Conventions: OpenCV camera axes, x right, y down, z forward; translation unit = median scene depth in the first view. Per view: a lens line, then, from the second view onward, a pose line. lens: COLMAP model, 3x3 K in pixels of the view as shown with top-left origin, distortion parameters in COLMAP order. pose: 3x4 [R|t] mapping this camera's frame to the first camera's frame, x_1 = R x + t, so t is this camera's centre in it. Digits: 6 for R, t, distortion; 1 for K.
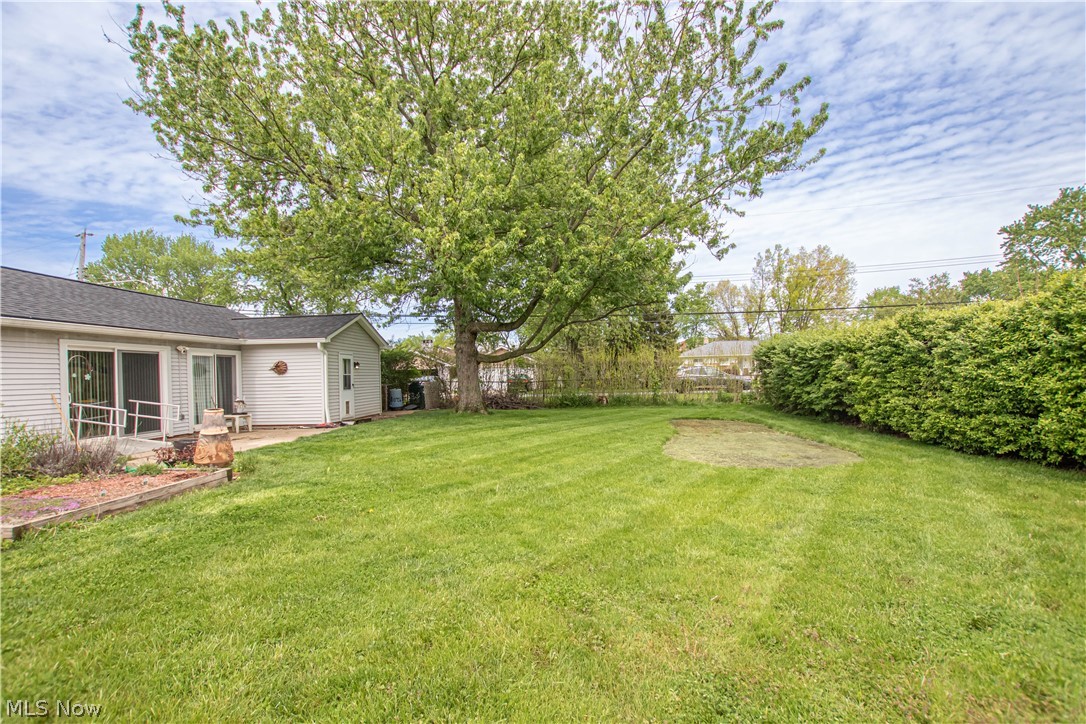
lens RADIAL K [[510.4, 0, 548.0], [0, 510.4, 372.6], [0, 0, 1]] dist [-0.022746, 0.000428]
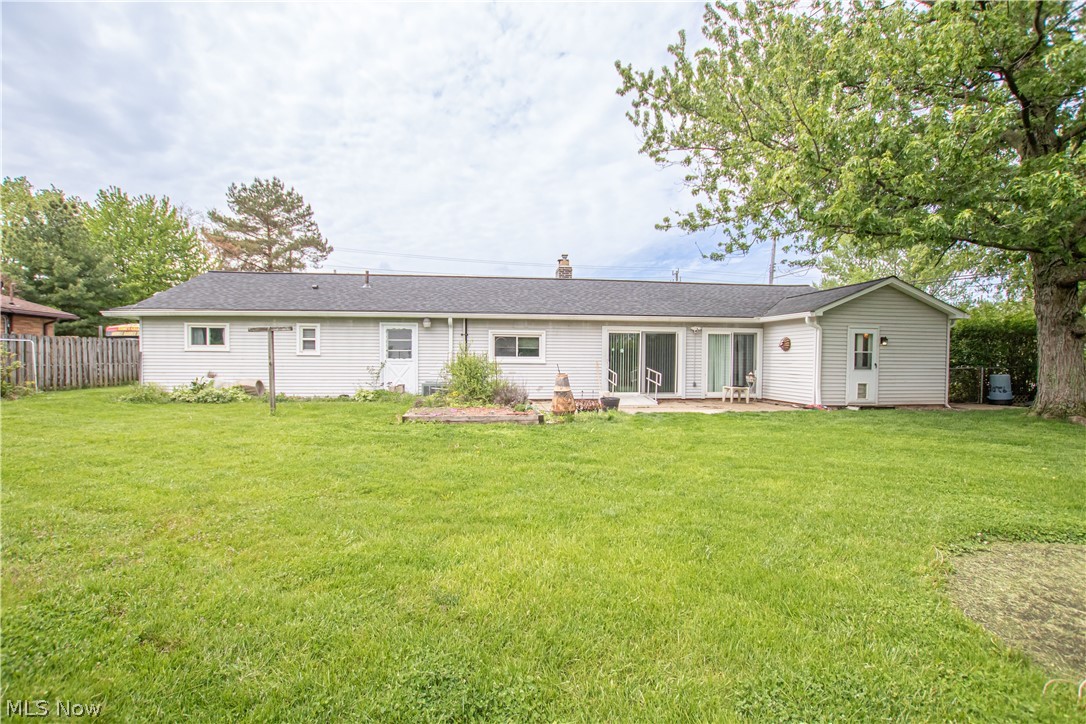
lens RADIAL K [[510.4, 0, 548.0], [0, 510.4, 372.6], [0, 0, 1]] dist [-0.022746, 0.000428]
pose [[0.216728, 0.051206, -0.974888, 0.357318], [-0.005995, 0.998674, 0.051122, -0.001988], [0.976214, -0.005235, 0.216748, 0.338003]]
